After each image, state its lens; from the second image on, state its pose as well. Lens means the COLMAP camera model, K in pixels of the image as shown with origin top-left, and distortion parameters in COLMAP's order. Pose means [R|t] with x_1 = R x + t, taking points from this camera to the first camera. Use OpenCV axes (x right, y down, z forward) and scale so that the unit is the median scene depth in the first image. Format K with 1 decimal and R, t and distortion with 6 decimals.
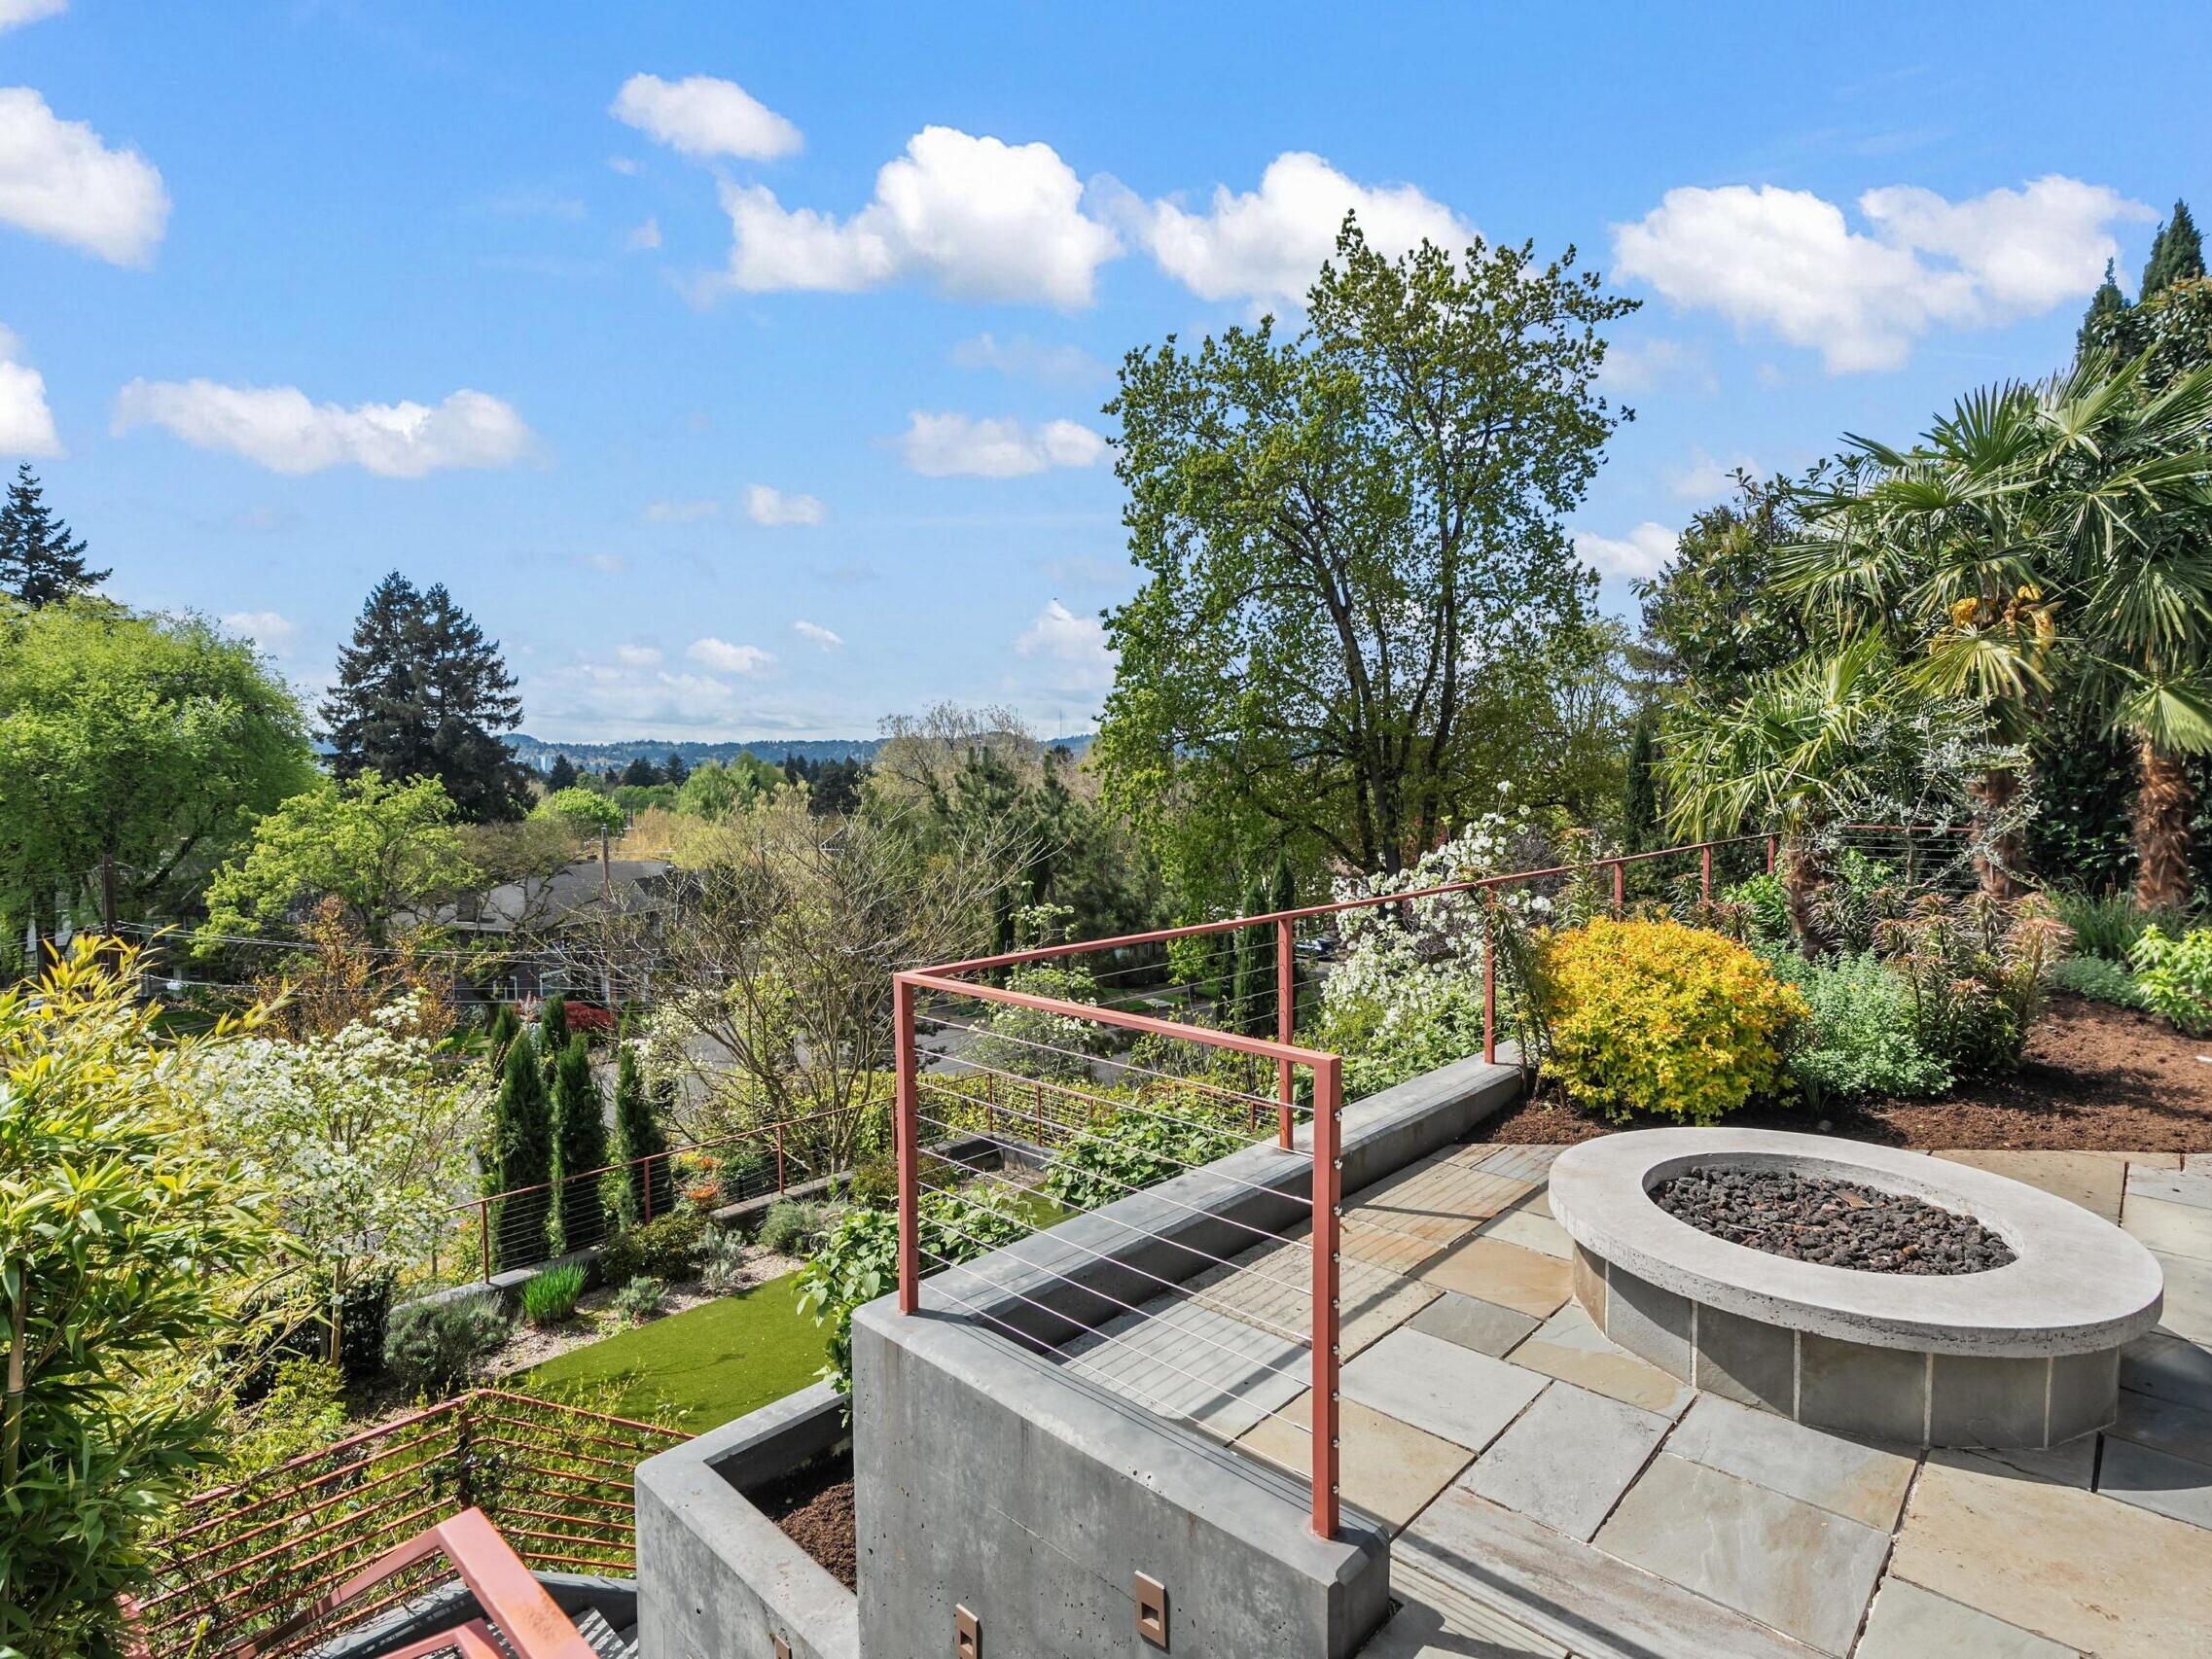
lens RADIAL K [[1120.9, 0, 1093.3], [0, 1120.9, 814.5], [0, 0, 1]] dist [-0.005780, 0.001591]
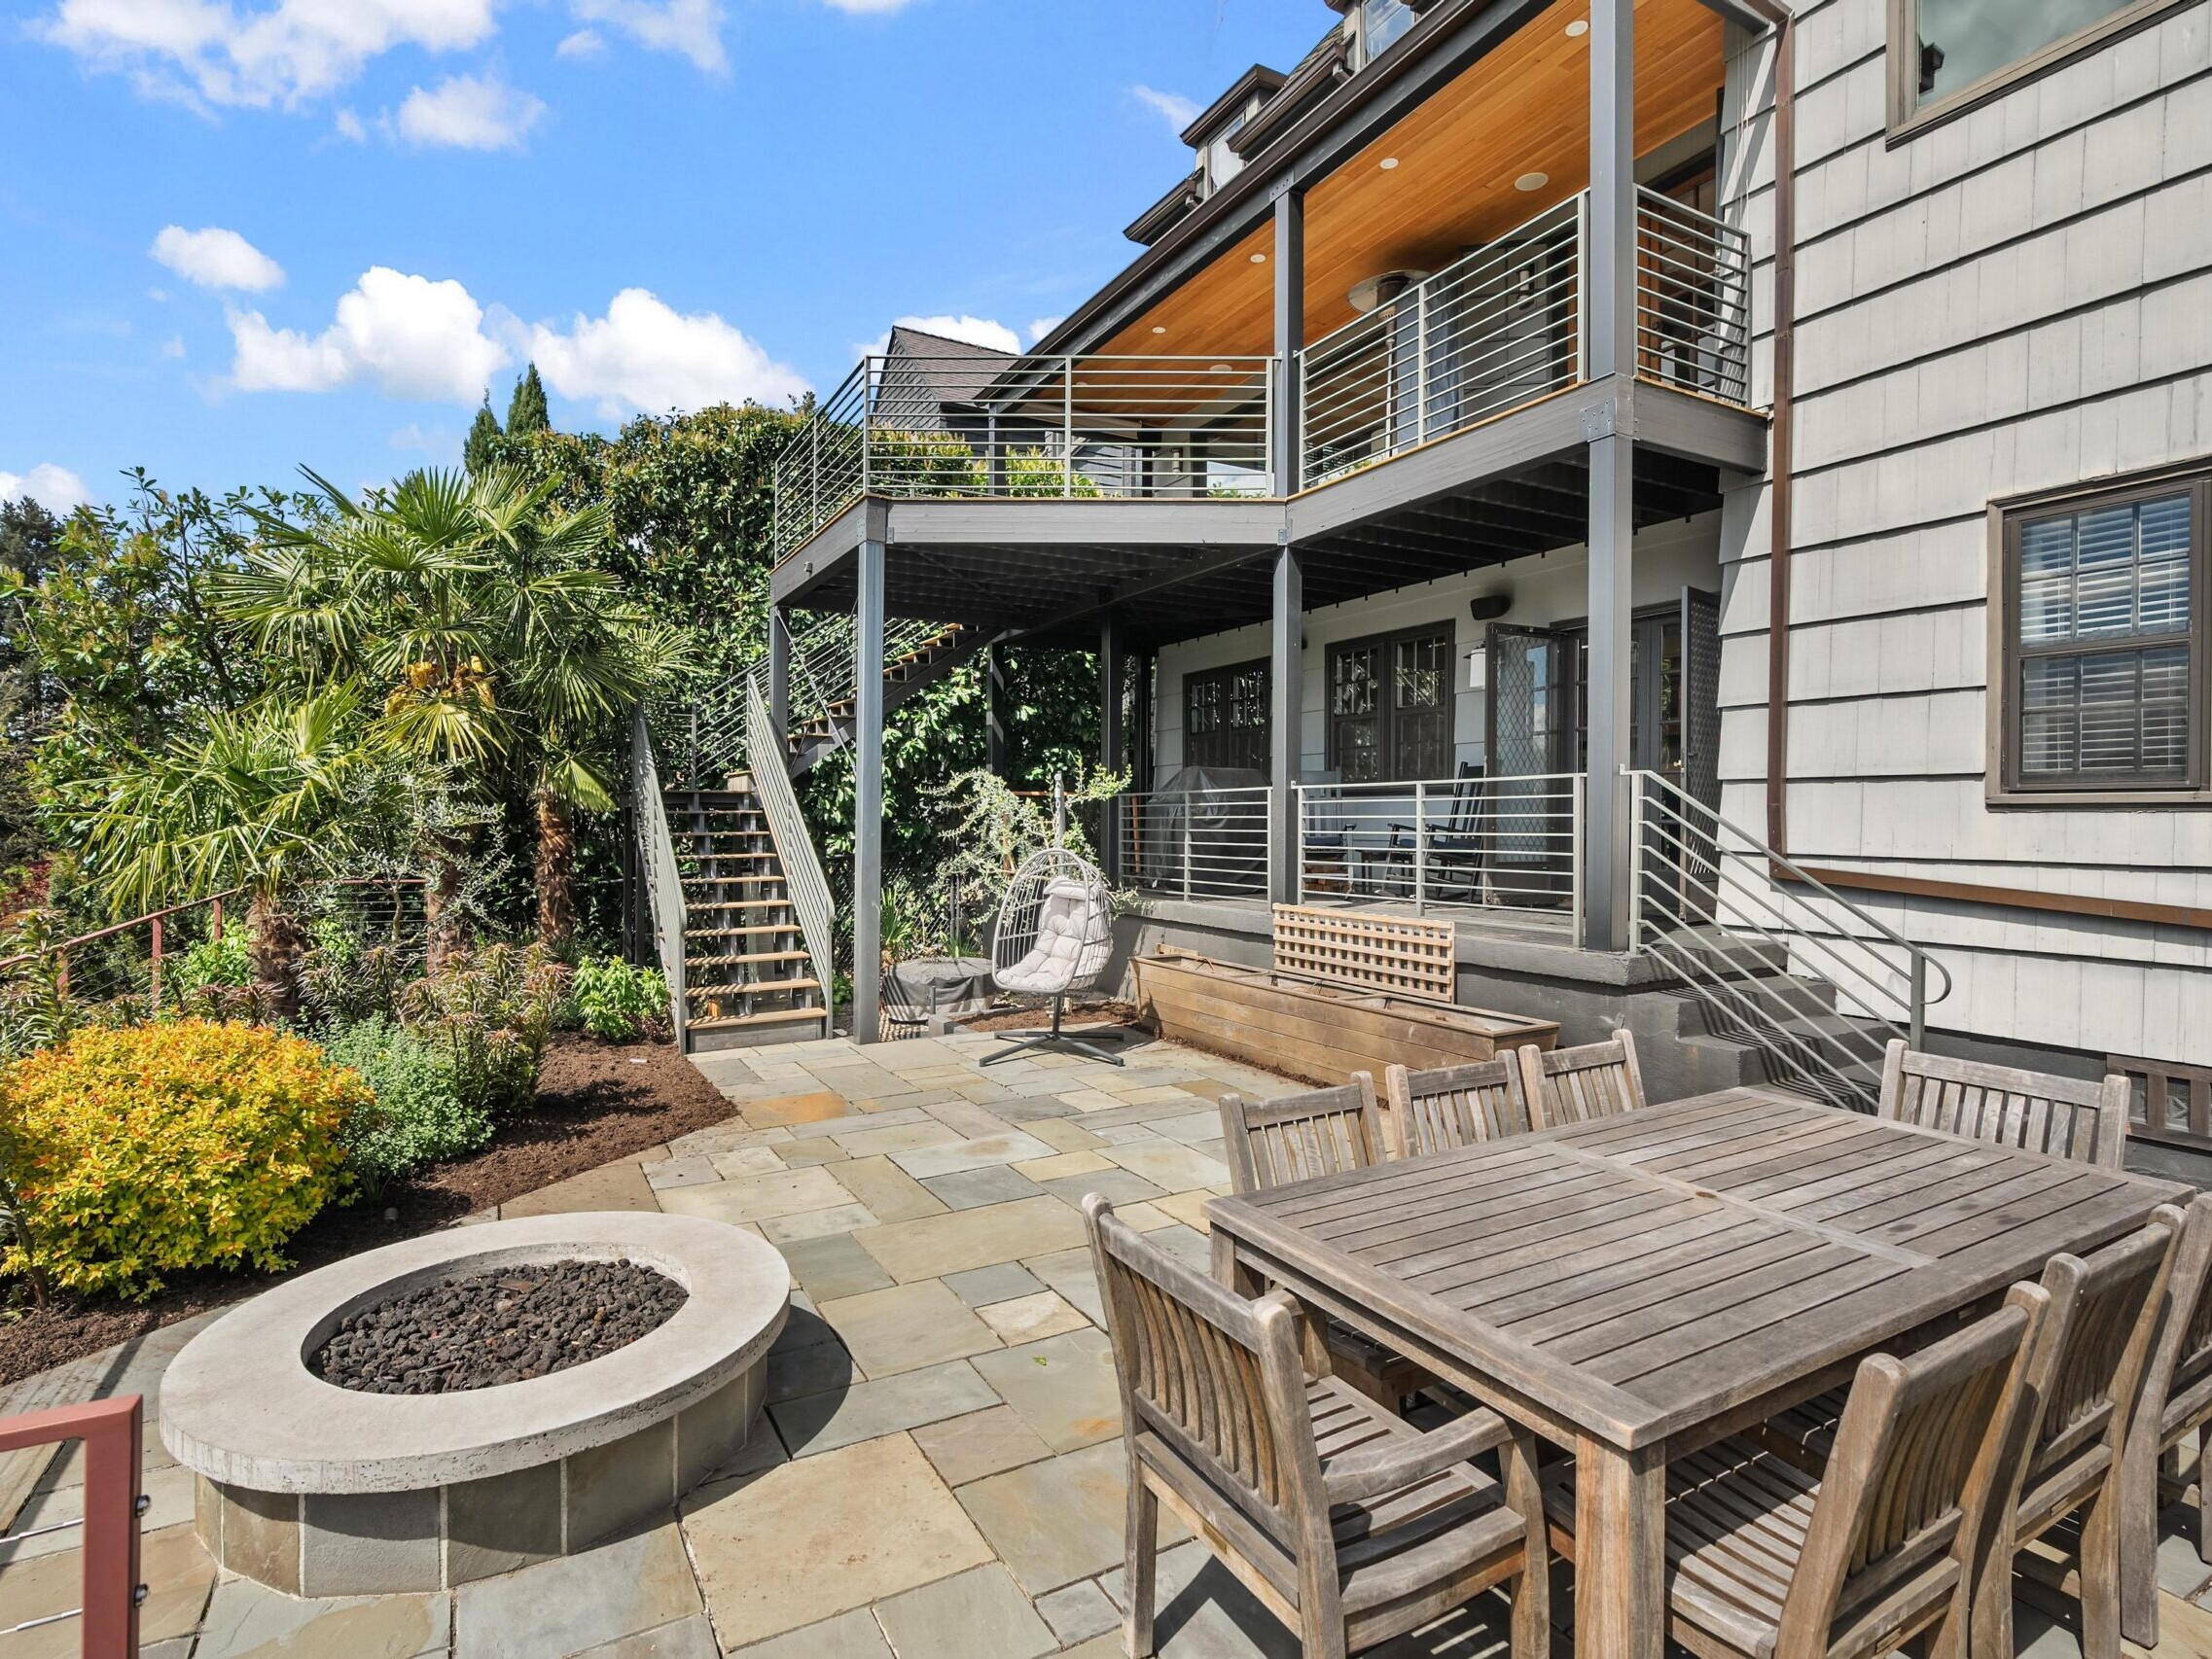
lens RADIAL K [[1120.9, 0, 1093.3], [0, 1120.9, 814.5], [0, 0, 1]] dist [-0.005780, 0.001591]
pose [[0.287541, 0.013775, 0.957669, -0.072277], [0.024732, 0.999456, -0.021802, -0.019065], [-0.957449, 0.029954, 0.287044, 0.160921]]
